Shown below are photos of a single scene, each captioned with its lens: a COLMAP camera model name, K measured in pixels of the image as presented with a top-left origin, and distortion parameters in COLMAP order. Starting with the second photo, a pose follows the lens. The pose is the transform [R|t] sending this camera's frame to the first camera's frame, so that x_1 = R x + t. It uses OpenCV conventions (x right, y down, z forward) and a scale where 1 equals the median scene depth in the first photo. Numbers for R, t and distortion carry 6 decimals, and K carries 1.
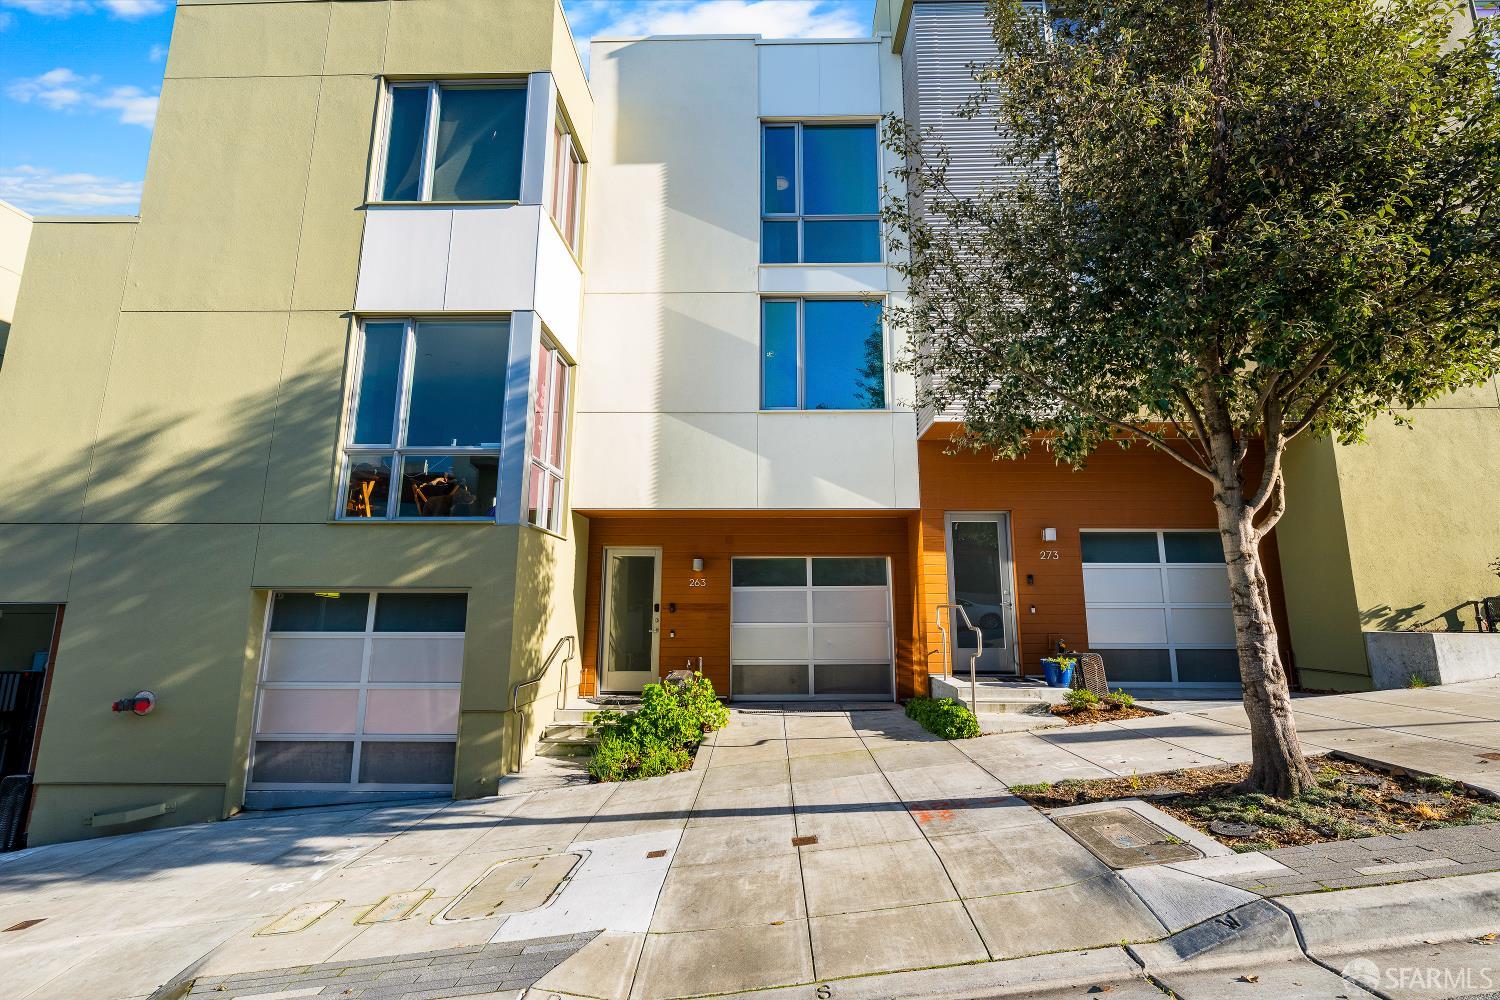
lens RADIAL K [[666.7, 0, 758.4], [0, 666.7, 495.5], [0, 0, 1]] dist [-0.003312, -0.000286]
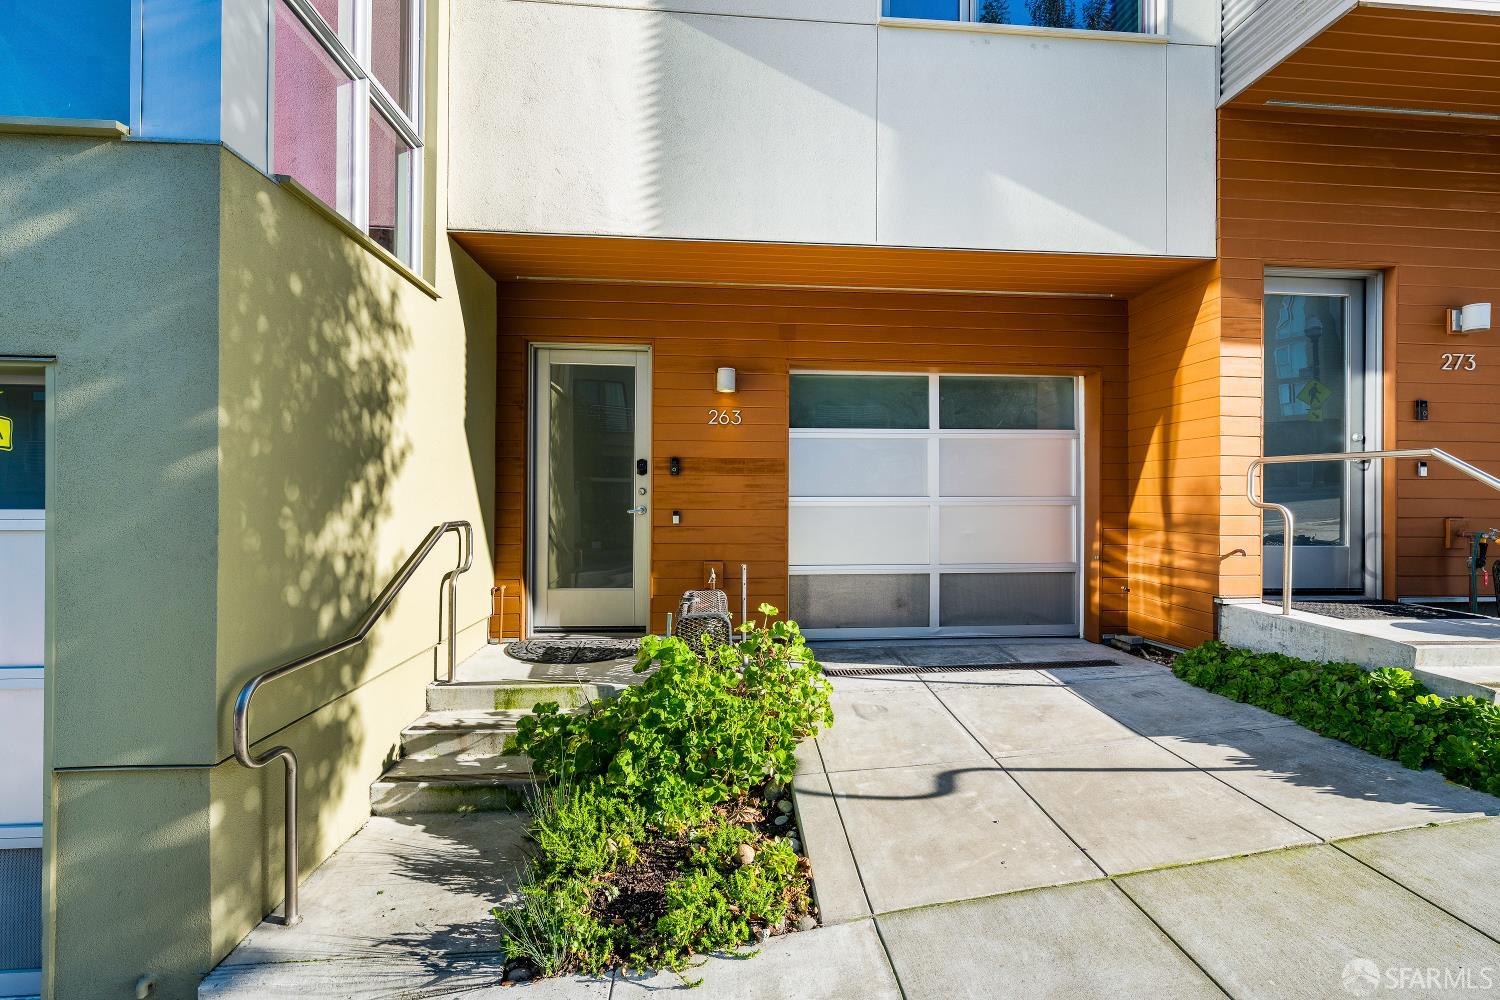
lens RADIAL K [[666.7, 0, 751.5], [0, 666.7, 500.0], [0, 0, 1]] dist [-0.003312, -0.000286]
pose [[0.995995, 0.004589, 0.089296, -0.123878], [-0.019382, 0.986017, 0.165515, 0.116765], [-0.087288, -0.166583, 0.982156, 0.533667]]
